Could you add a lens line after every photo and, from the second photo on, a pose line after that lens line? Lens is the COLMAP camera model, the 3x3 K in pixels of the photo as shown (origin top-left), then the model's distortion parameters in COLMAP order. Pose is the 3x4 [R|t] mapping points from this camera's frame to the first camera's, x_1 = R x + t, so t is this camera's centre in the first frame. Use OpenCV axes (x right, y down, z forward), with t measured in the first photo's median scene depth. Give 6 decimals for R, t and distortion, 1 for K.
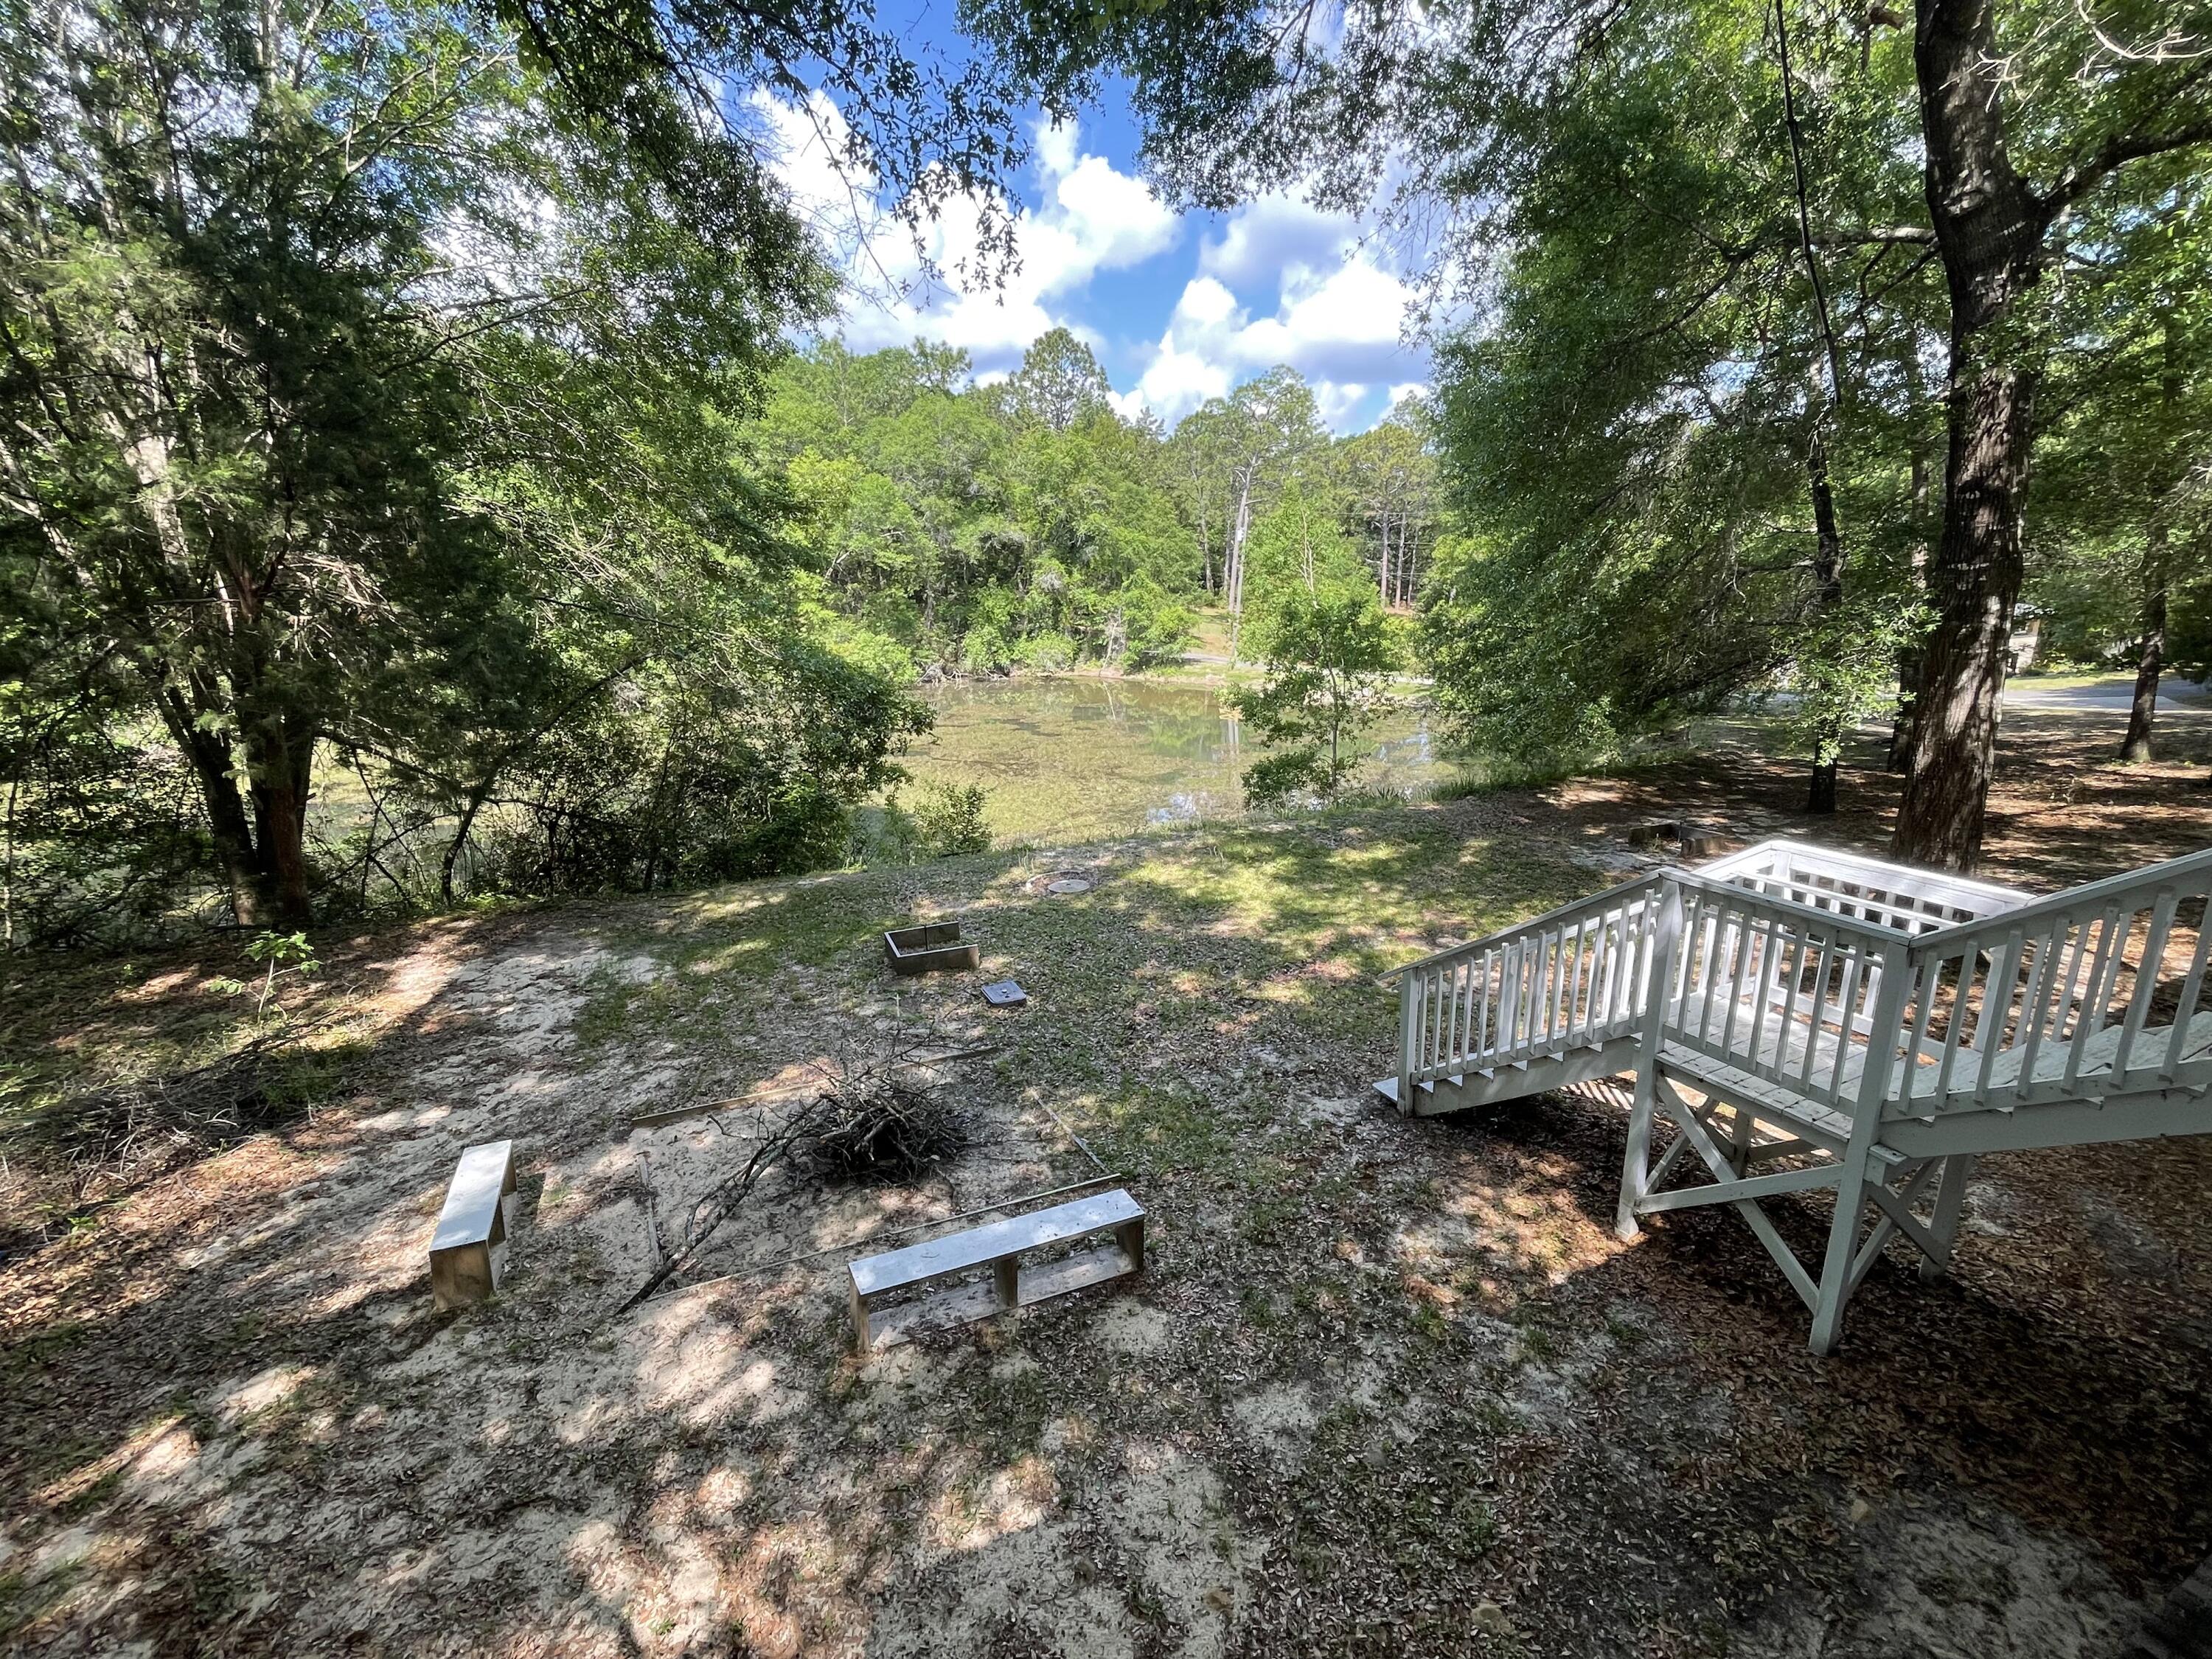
lens RADIAL K [[998.5, 0, 1109.2], [0, 998.5, 829.8], [0, 0, 1]] dist [0.003335, 0.000112]
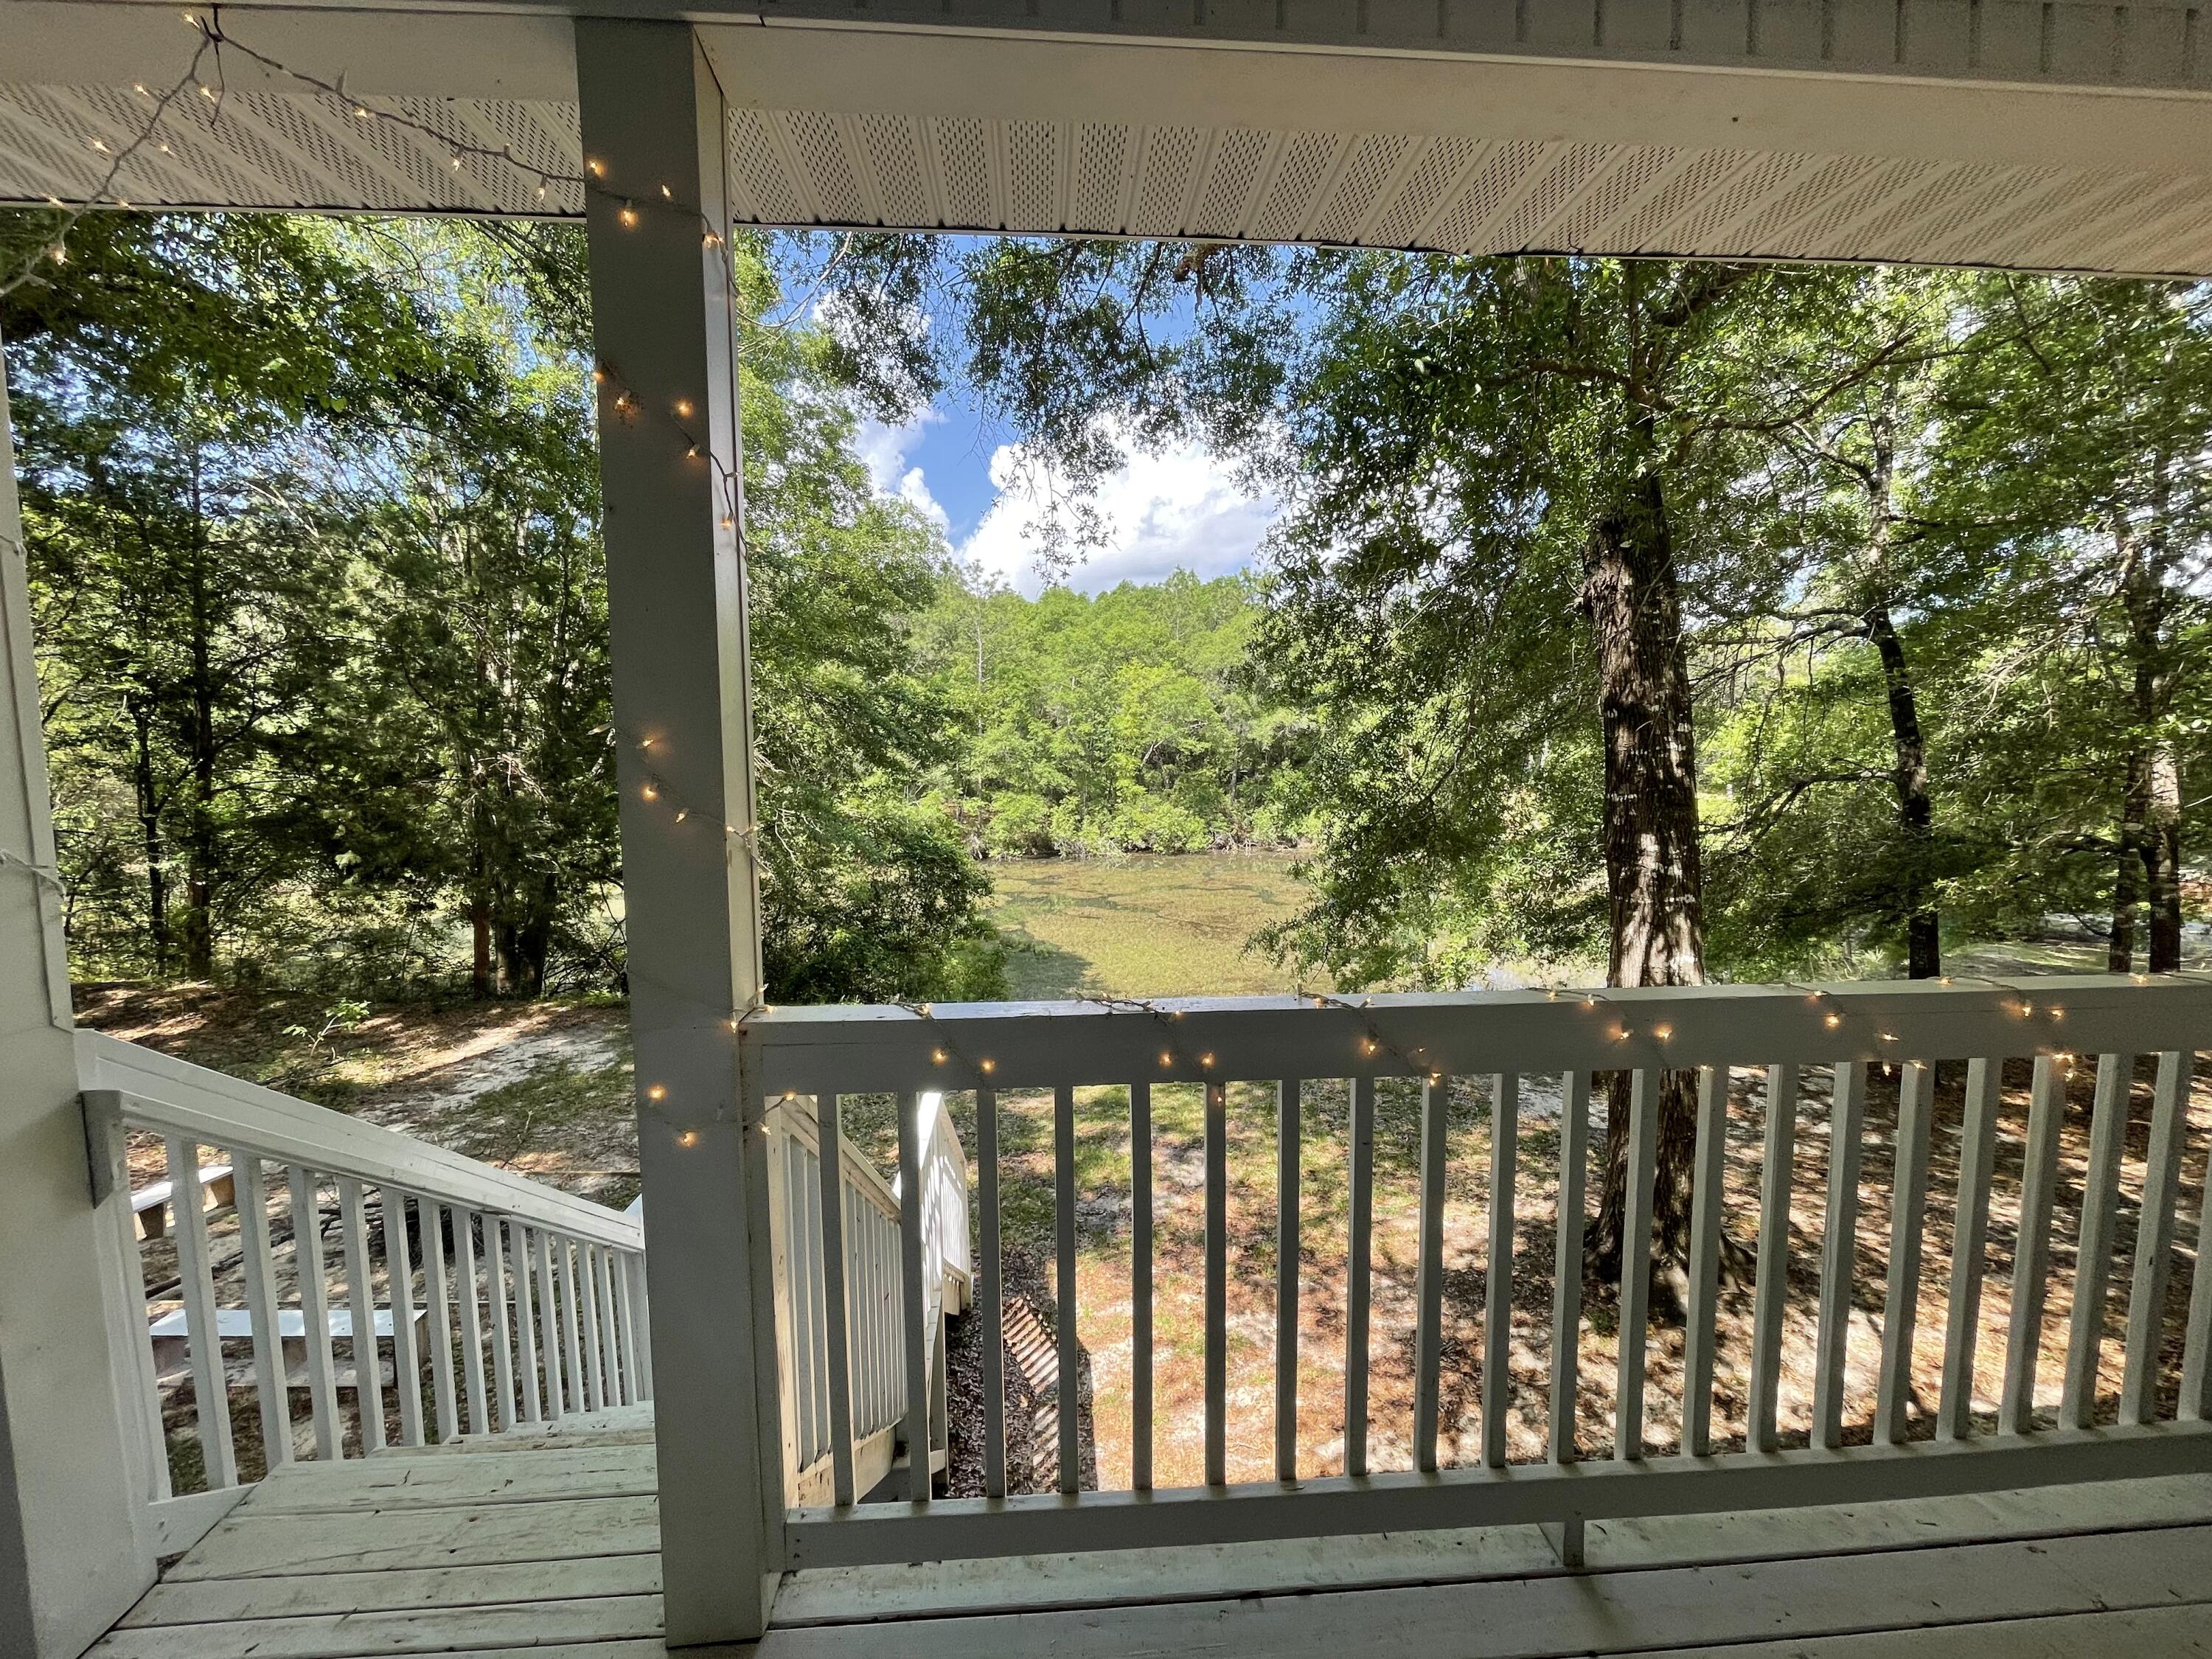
lens RADIAL K [[880.6, 0, 1103.0], [0, 880.6, 827.0], [0, 0, 1]] dist [-0.001401, -0.000103]
pose [[0.920775, 0.045016, -0.387488, 0.603015], [-0.109515, 0.983202, -0.146015, -0.069553], [0.374406, 0.176883, 0.910238, 0.151912]]
